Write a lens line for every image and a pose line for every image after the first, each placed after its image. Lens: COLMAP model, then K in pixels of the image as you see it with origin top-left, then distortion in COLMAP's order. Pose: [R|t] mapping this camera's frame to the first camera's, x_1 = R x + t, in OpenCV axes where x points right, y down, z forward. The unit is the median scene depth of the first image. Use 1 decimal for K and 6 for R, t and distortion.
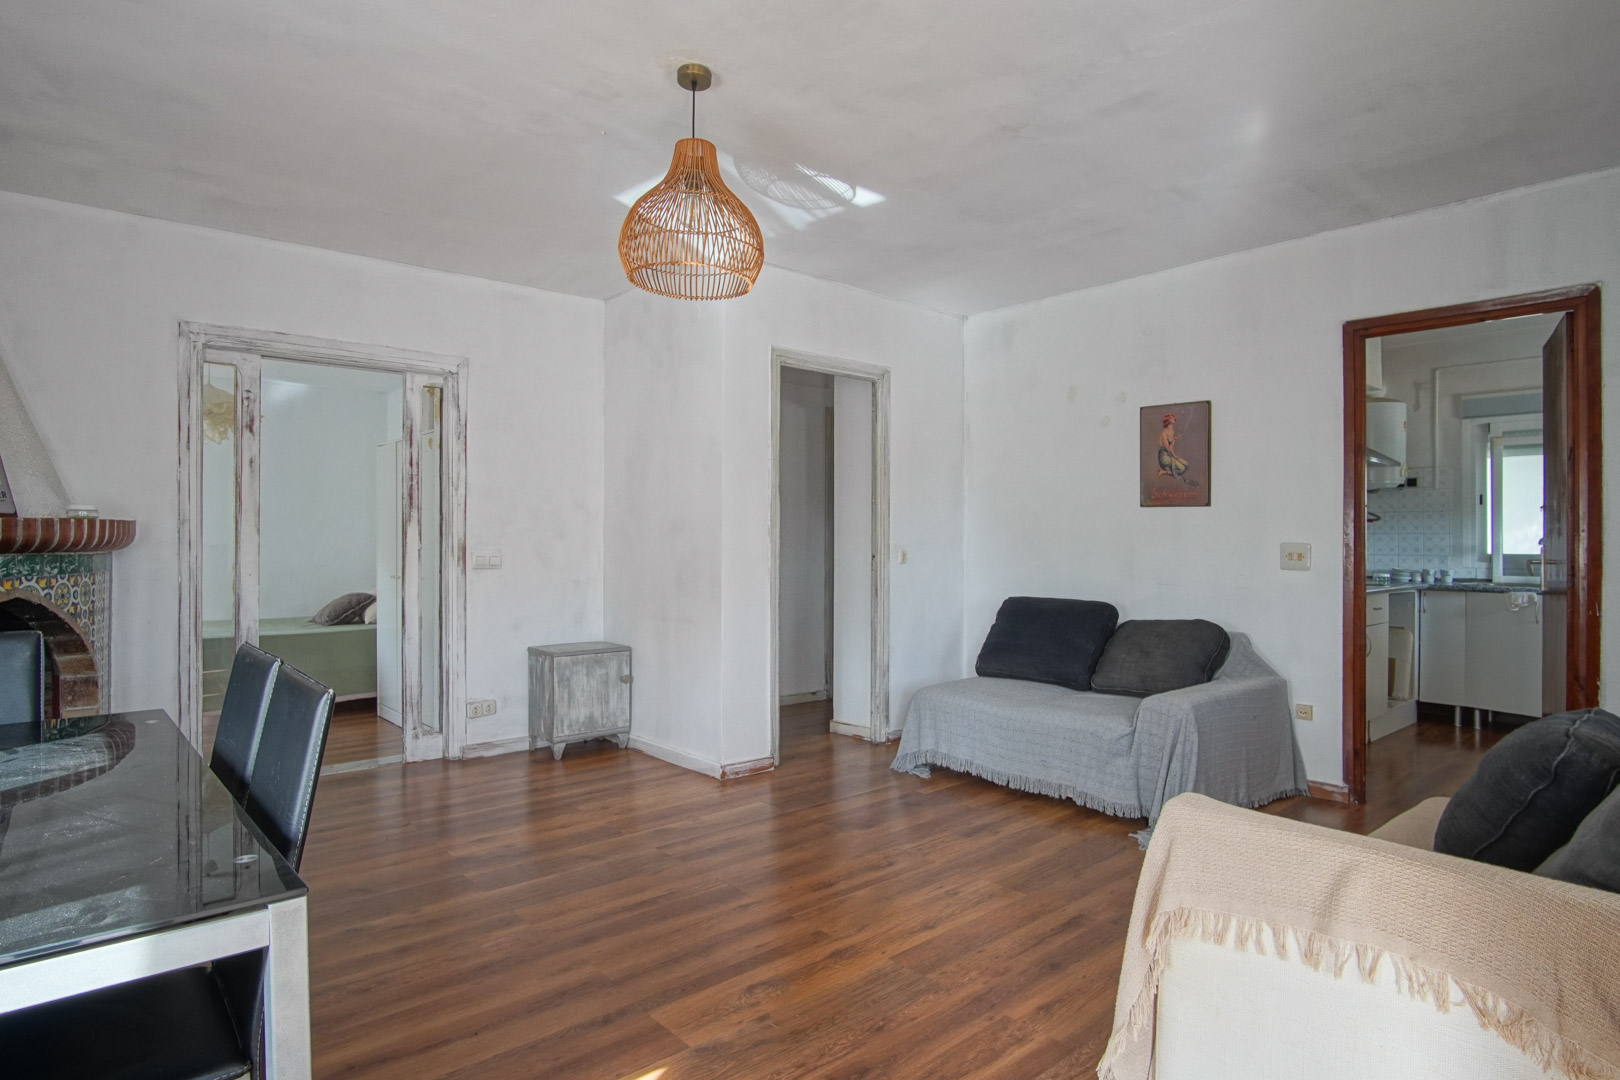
lens RADIAL K [[877.6, 0, 809.6], [0, 877.6, 536.1], [0, 0, 1]] dist [-0.004702, -0.000613]
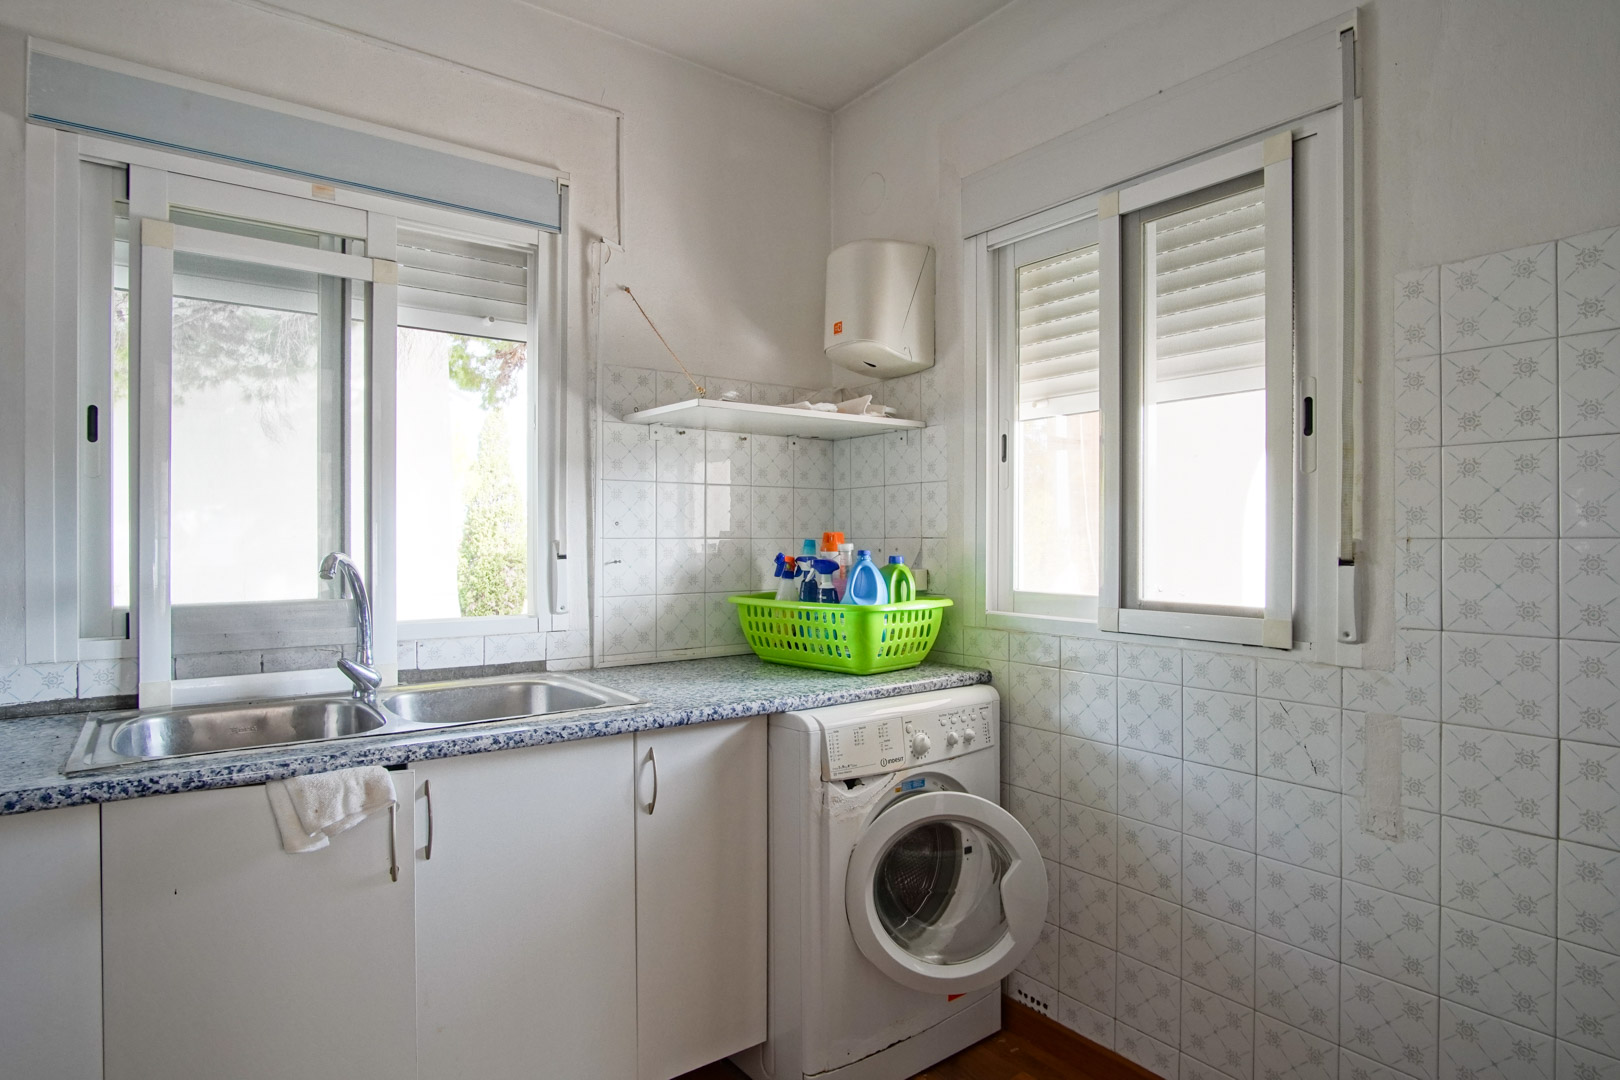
lens RADIAL K [[877.6, 0, 810.3], [0, 877.6, 534.4], [0, 0, 1]] dist [-0.004702, -0.000613]
pose [[0.100596, 0.000282, 0.994927, 0.509416], [-0.001822, 0.999998, -0.000099, -0.004867], [-0.994926, -0.001803, 0.100596, 0.743932]]
